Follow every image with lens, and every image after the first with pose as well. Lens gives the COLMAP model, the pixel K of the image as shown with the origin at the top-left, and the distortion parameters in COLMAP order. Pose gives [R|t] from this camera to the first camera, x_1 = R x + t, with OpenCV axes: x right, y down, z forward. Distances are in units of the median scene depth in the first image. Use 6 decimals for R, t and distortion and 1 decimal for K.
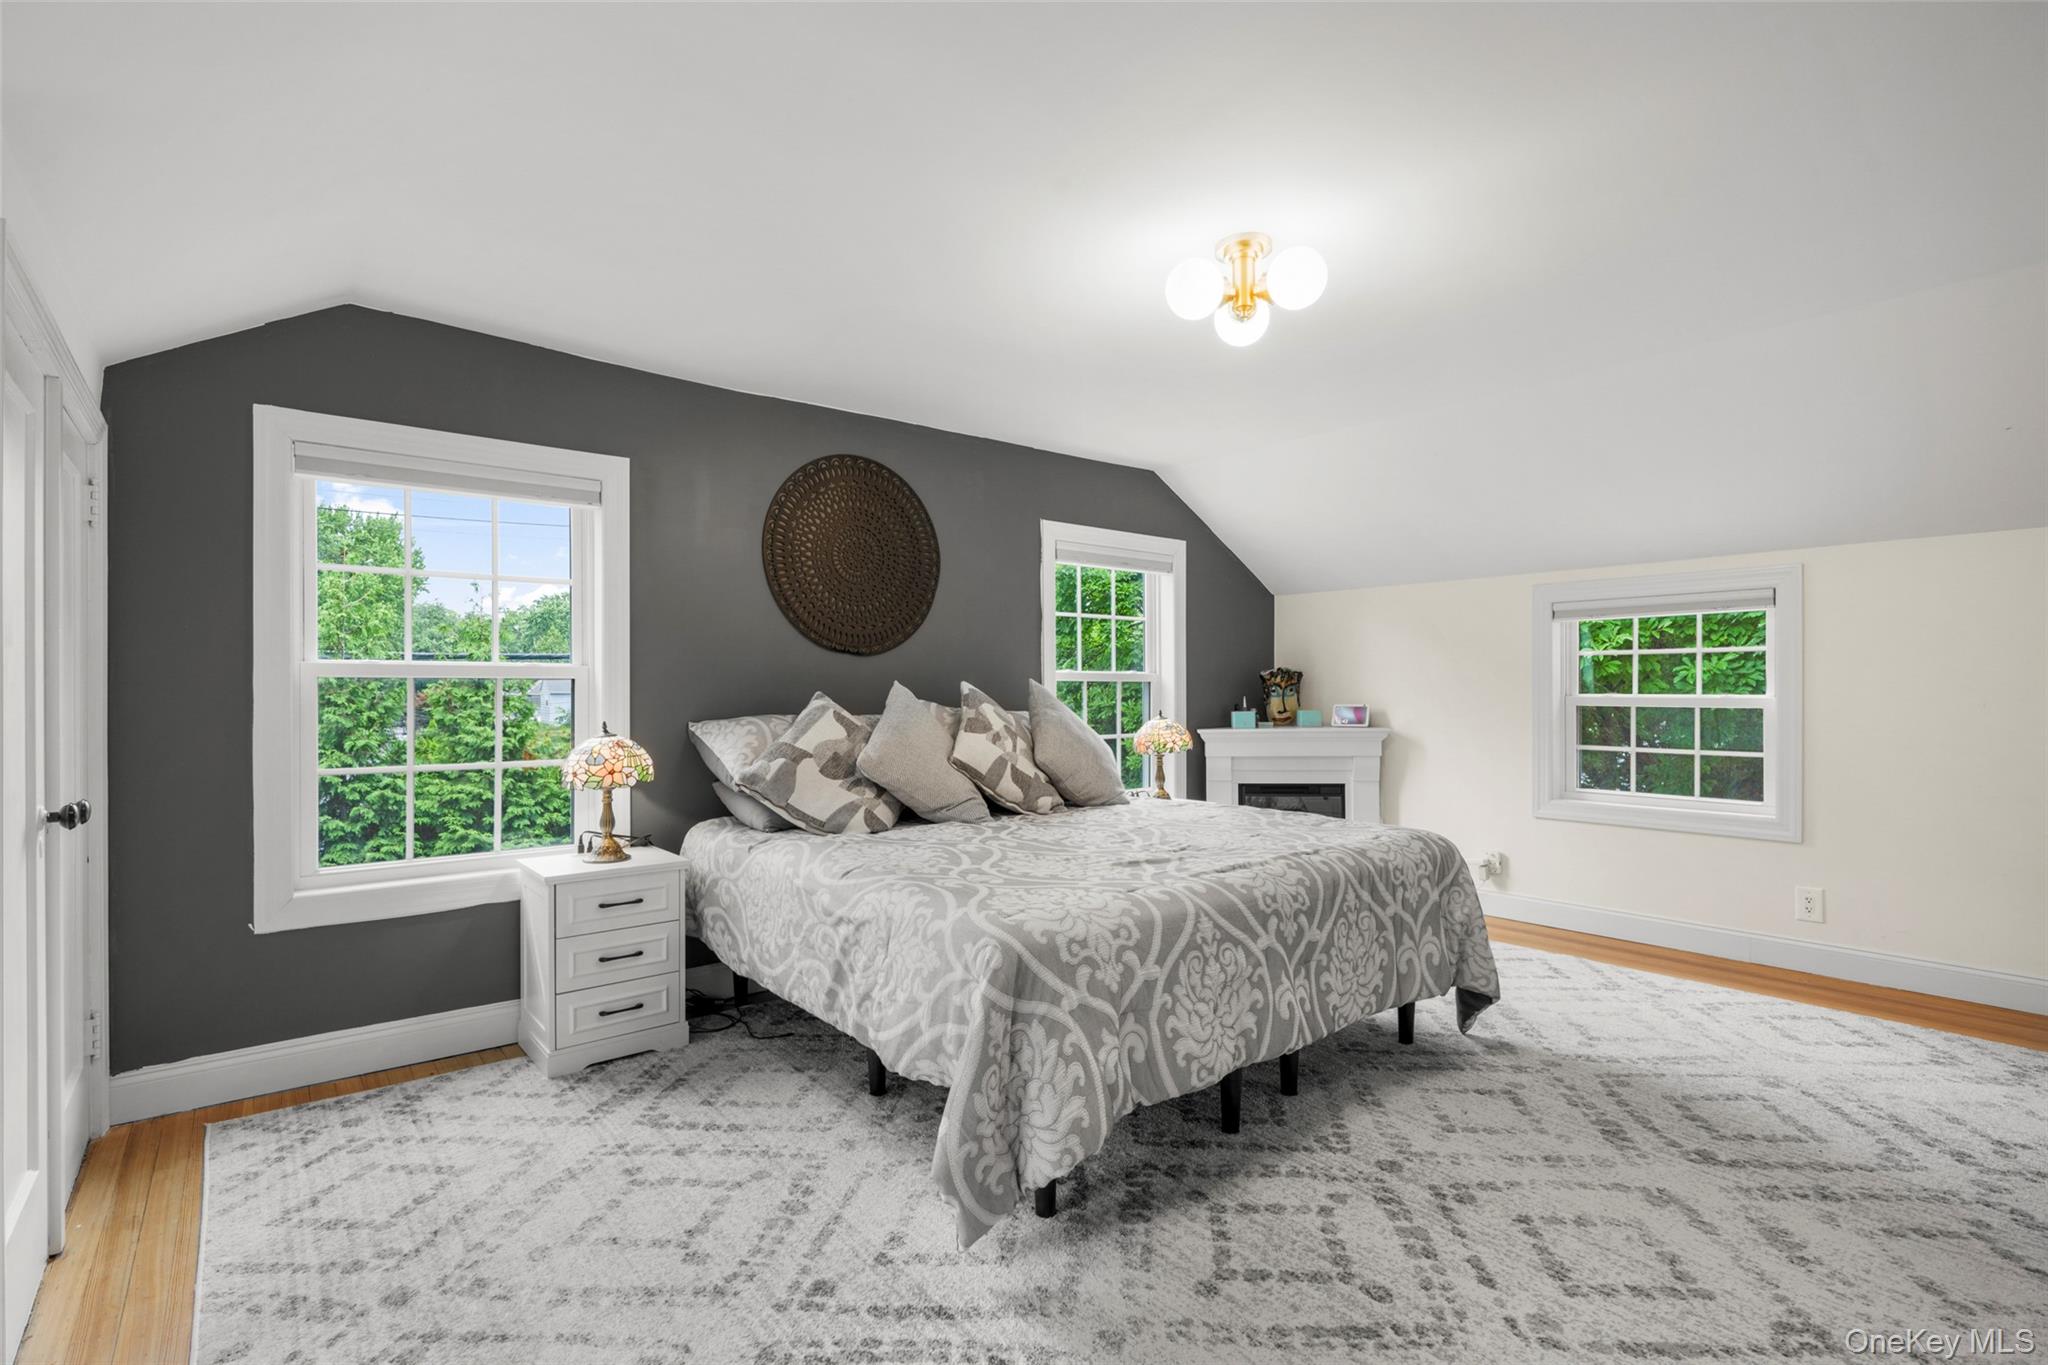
lens RADIAL K [[947.4, 0, 1019.0], [0, 947.4, 672.2], [0, 0, 1]] dist [-0.005508, -0.000049]
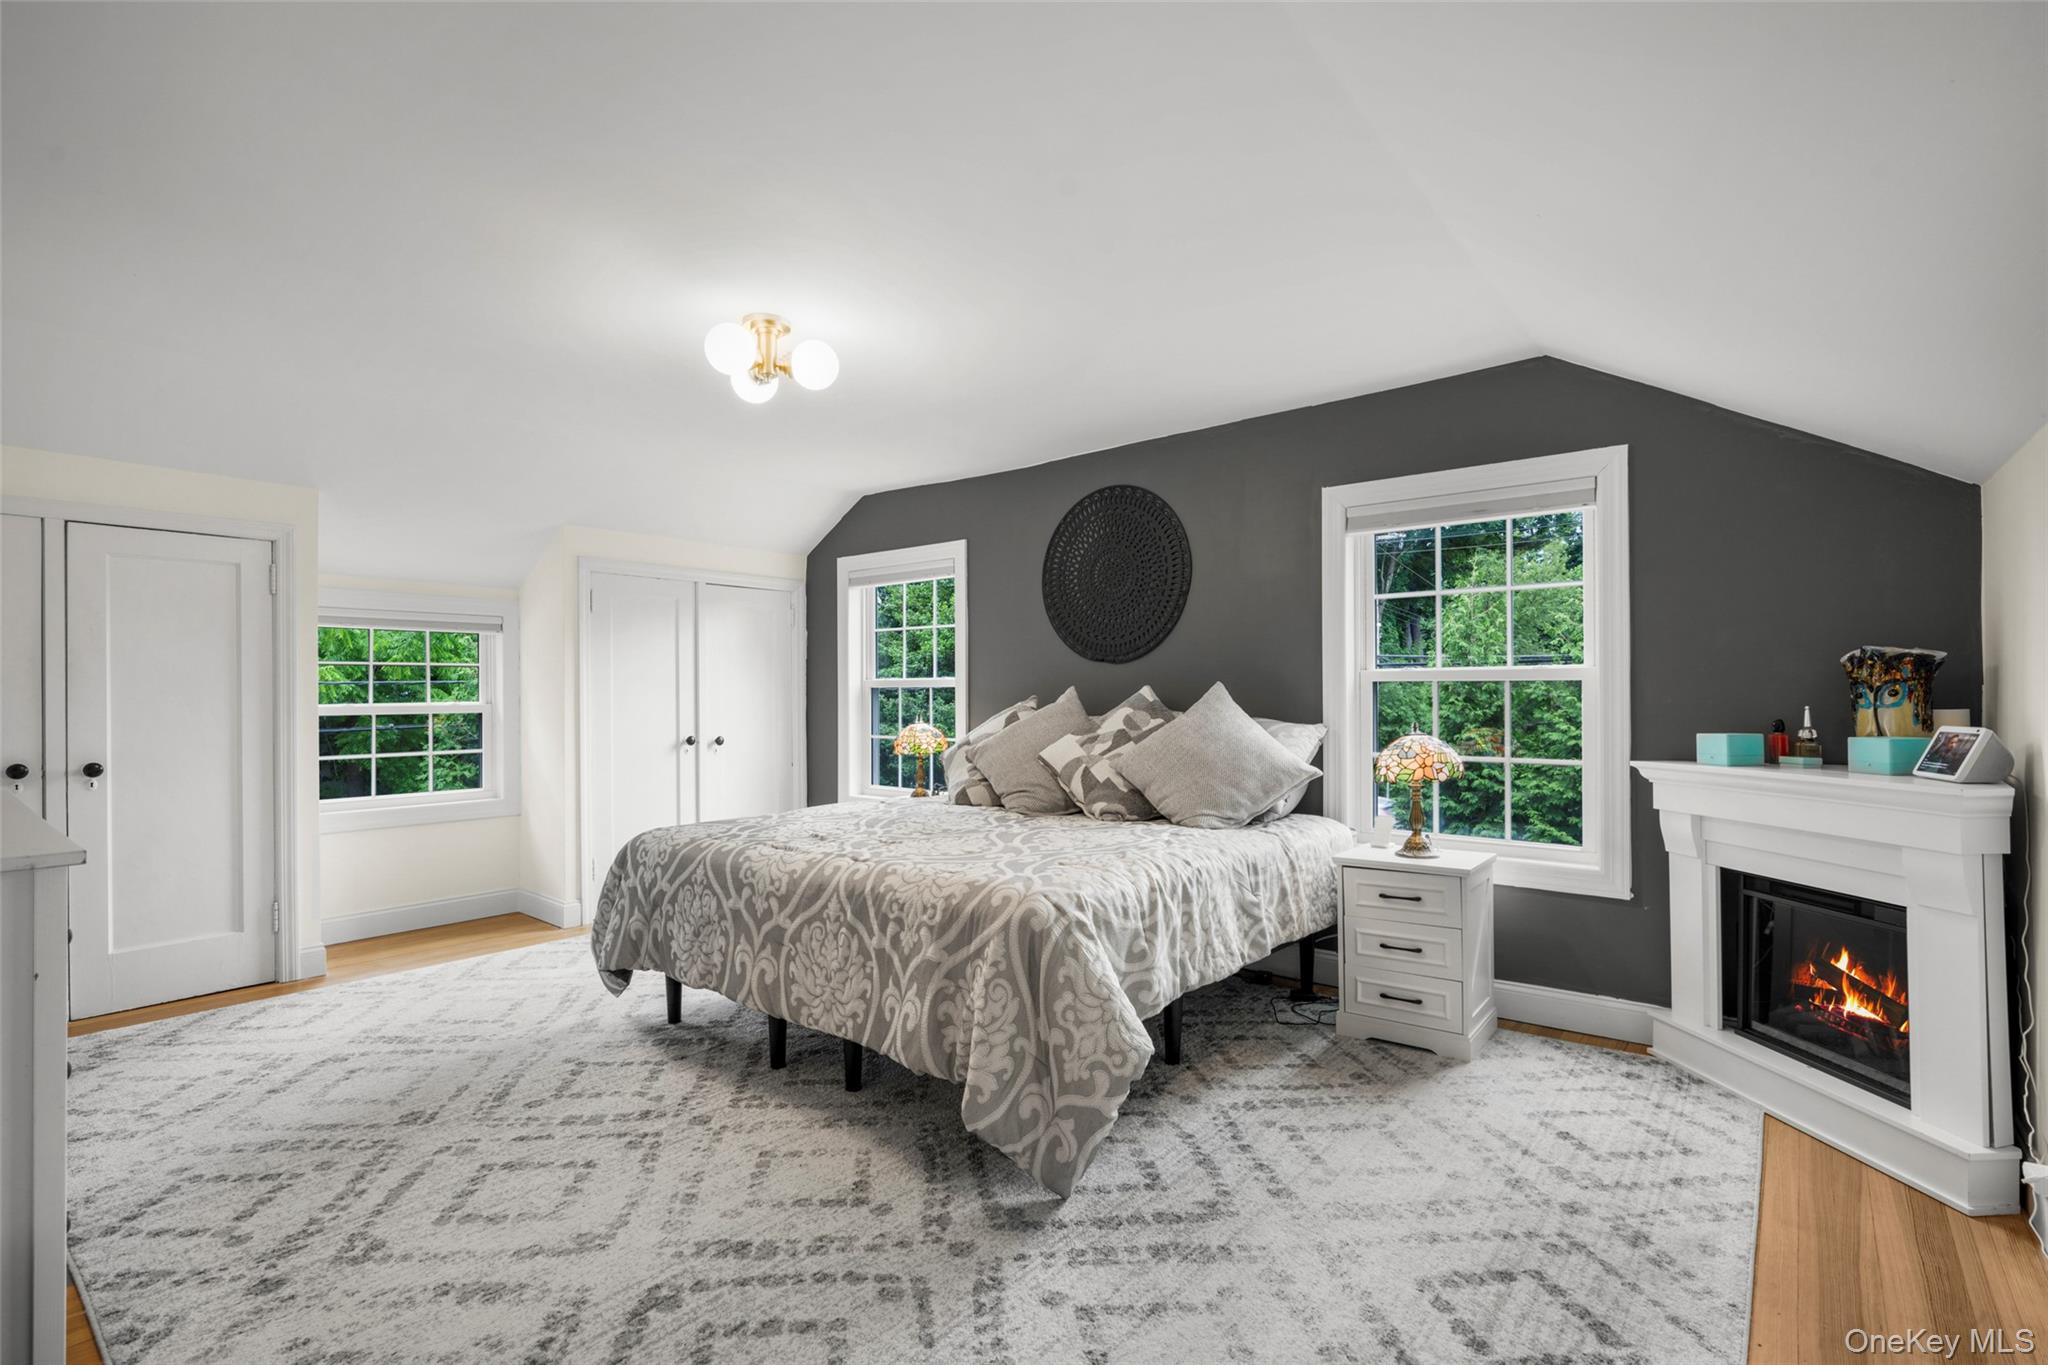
lens RADIAL K [[947.4, 0, 1019.0], [0, 947.4, 672.2], [0, 0, 1]] dist [-0.005508, -0.000049]
pose [[0.193975, -0.019618, -0.980810, 1.458905], [0.021776, 0.999640, -0.015688, 0.013288], [0.980765, -0.018315, 0.194332, 1.073441]]
